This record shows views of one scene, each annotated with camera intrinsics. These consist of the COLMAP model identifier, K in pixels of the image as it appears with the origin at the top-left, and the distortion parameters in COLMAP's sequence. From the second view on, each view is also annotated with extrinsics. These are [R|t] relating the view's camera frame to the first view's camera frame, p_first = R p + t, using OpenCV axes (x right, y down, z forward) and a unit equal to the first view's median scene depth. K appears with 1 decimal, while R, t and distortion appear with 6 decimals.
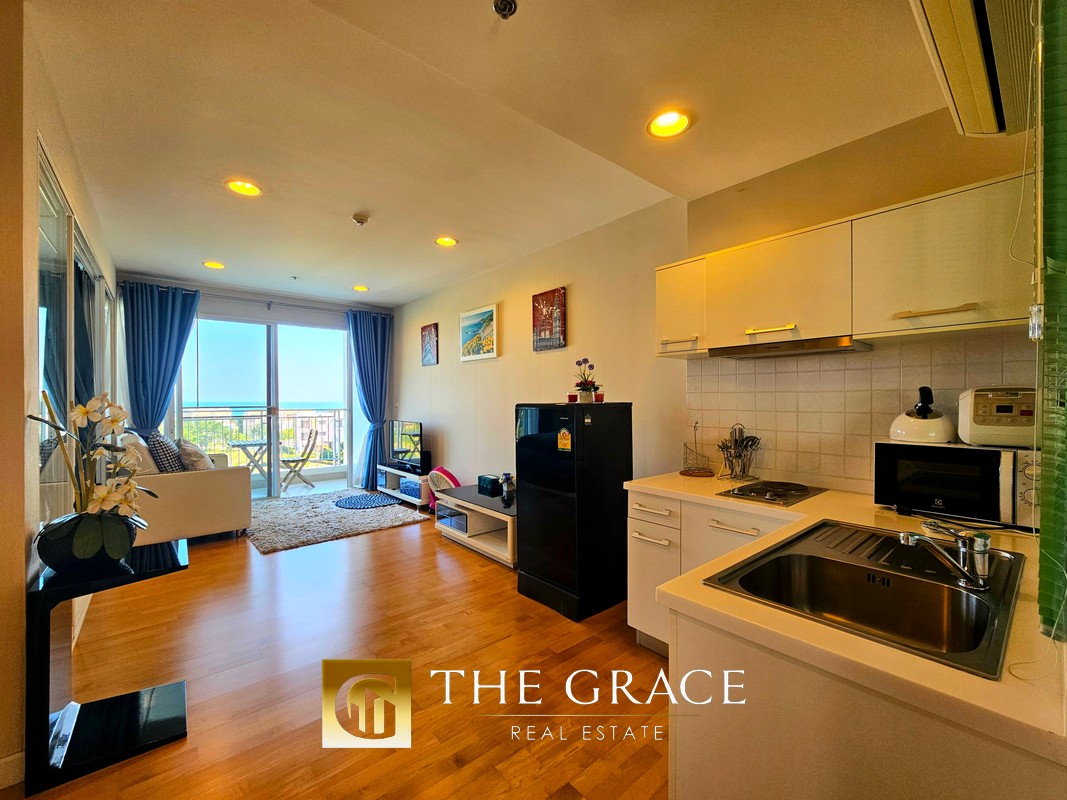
lens RADIAL K [[443.4, 0, 534.0], [0, 443.4, 402.0], [0, 0, 1]] dist [-0.002743, 0.003364]
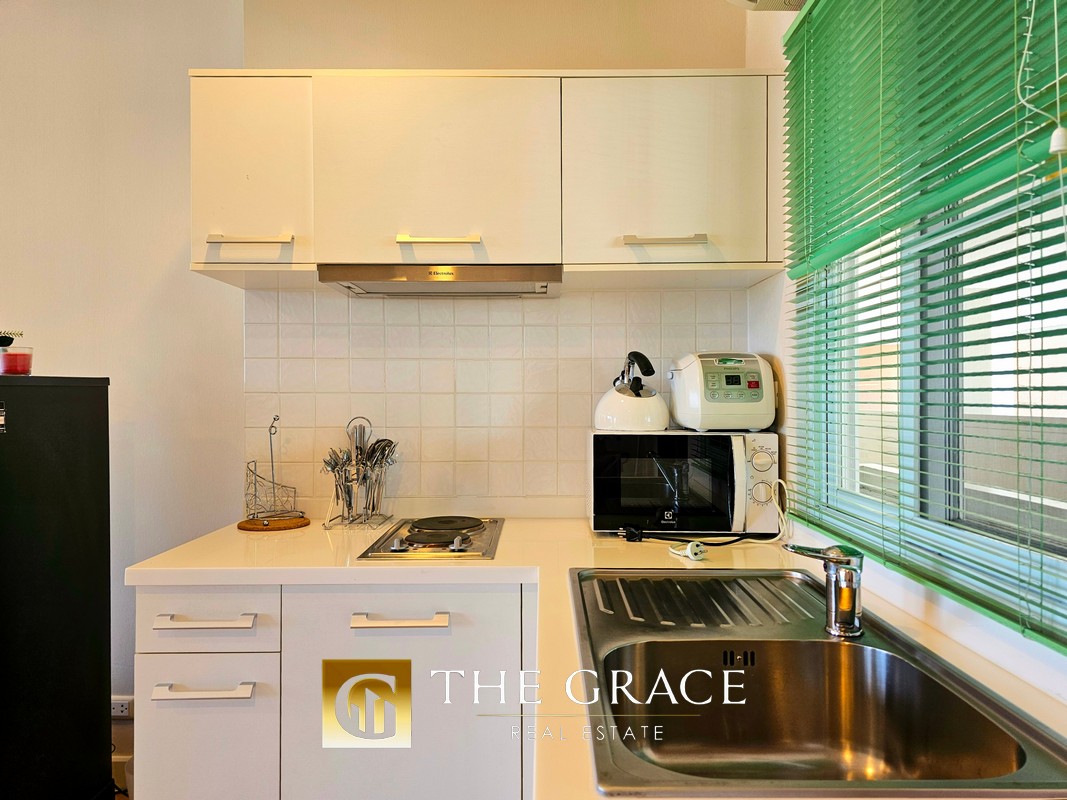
lens RADIAL K [[717.2, 0, 536.3], [0, 717.2, 393.8], [0, 0, 1]] dist [0.064710, -0.036453]
pose [[0.657574, 0.005574, 0.753370, -0.029494], [0.004014, 0.999933, -0.010901, 0.019526], [-0.753380, 0.010192, 0.657507, 0.170946]]
